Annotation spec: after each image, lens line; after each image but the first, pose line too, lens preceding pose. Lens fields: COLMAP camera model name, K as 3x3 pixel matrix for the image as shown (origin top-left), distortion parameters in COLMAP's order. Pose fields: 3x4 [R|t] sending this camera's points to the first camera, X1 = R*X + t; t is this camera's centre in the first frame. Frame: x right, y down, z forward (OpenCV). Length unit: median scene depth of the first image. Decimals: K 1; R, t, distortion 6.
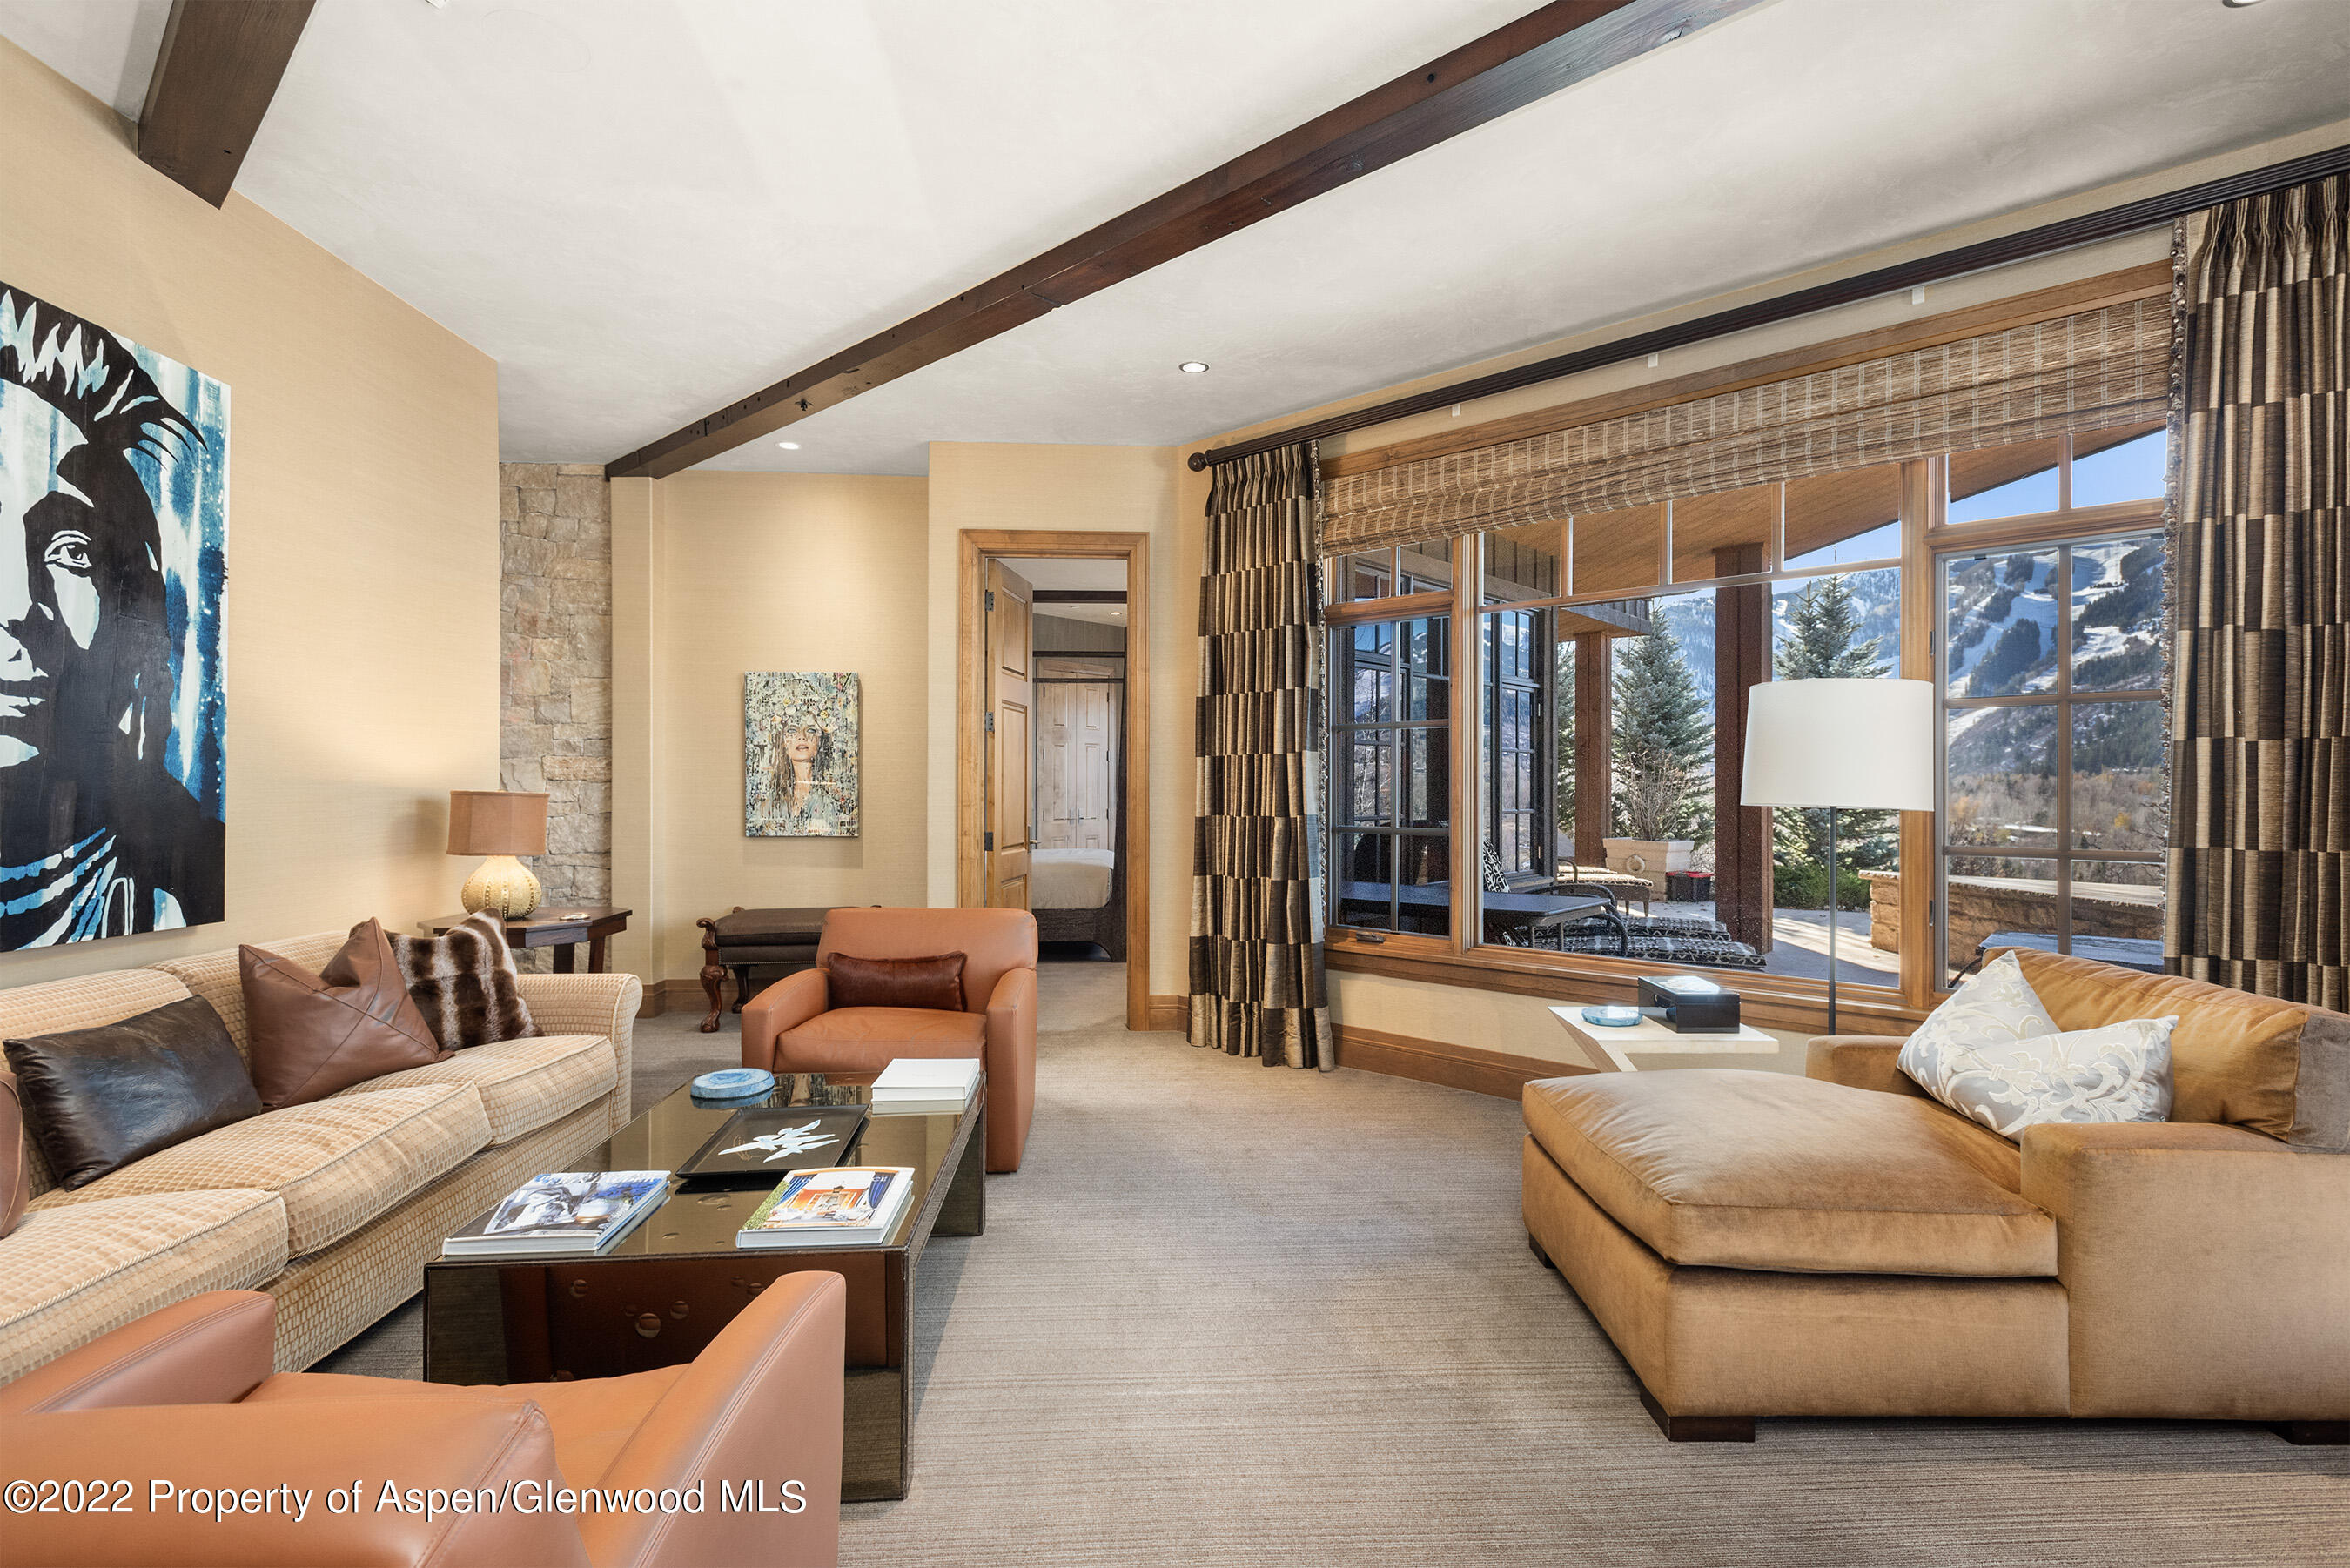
lens RADIAL K [[1133.8, 0, 1179.3], [0, 1133.8, 795.2], [0, 0, 1]] dist [-0.001133, -0.000054]
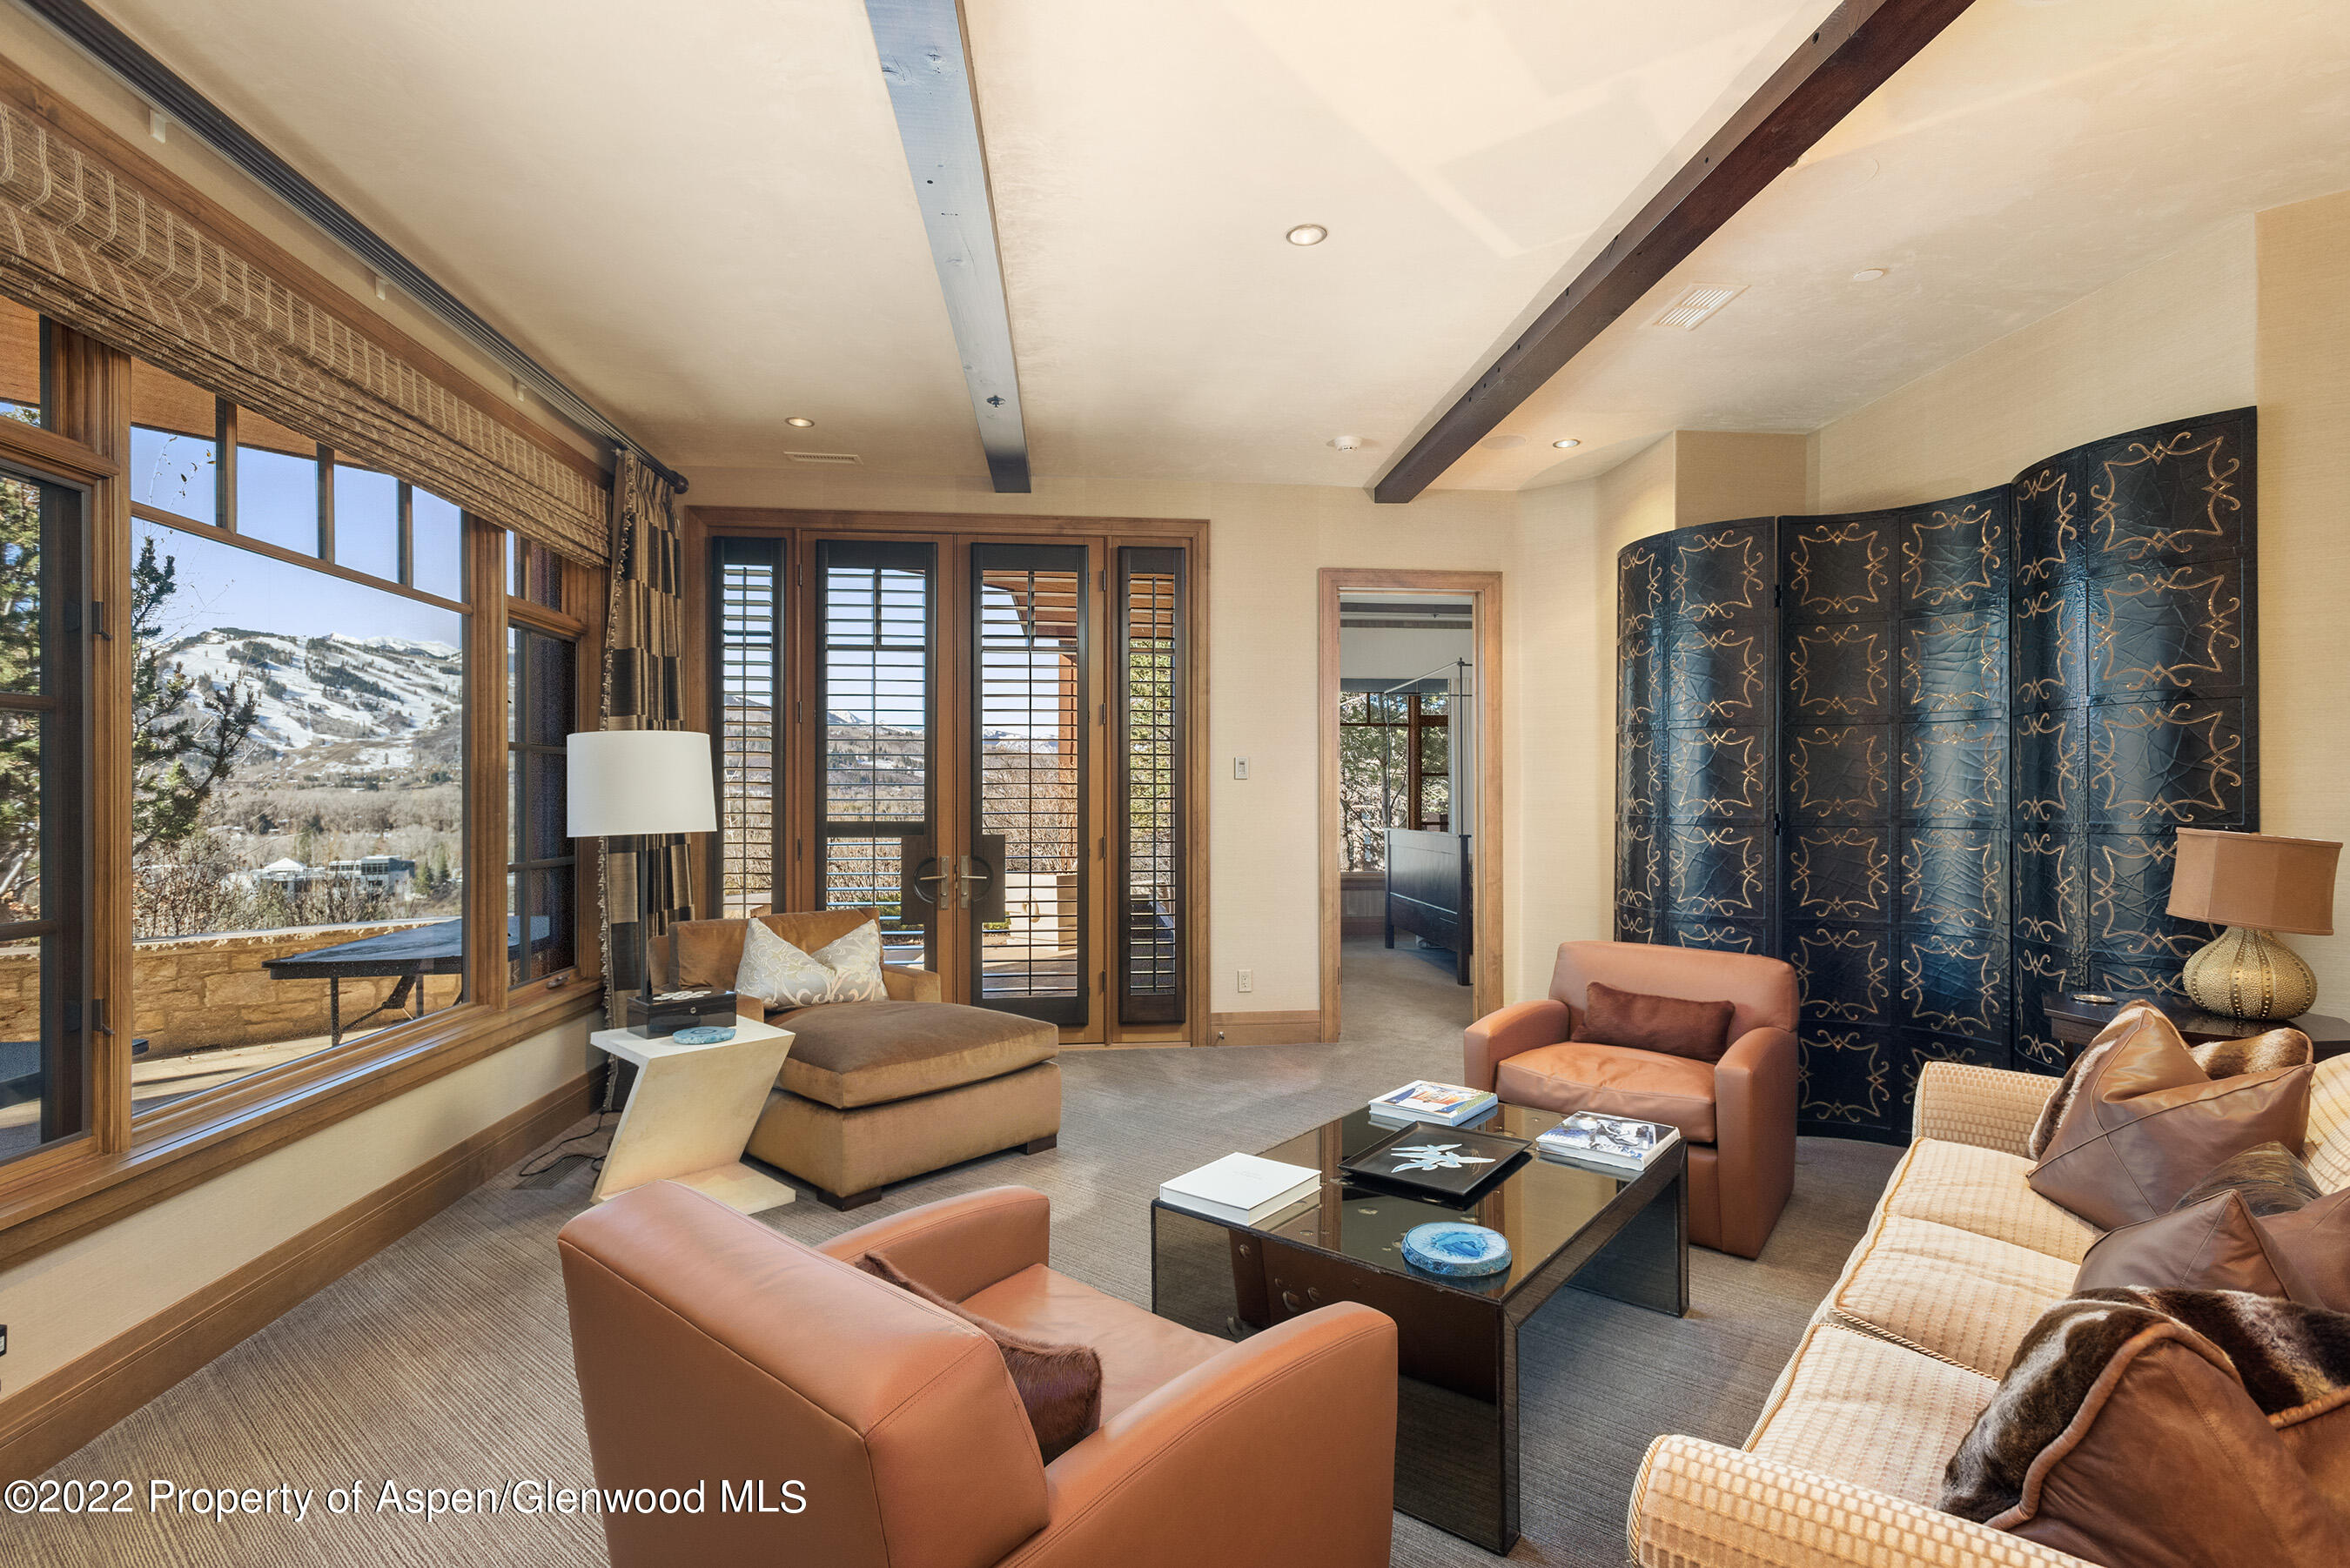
lens RADIAL K [[1133.8, 0, 1173.9], [0, 1133.8, 792.1], [0, 0, 1]] dist [-0.001133, -0.000054]
pose [[-0.747302, 0.004223, 0.664471, -0.907754], [0.007368, 0.999971, 0.001932, -0.053074], [-0.664443, 0.006340, -0.747312, 2.028859]]
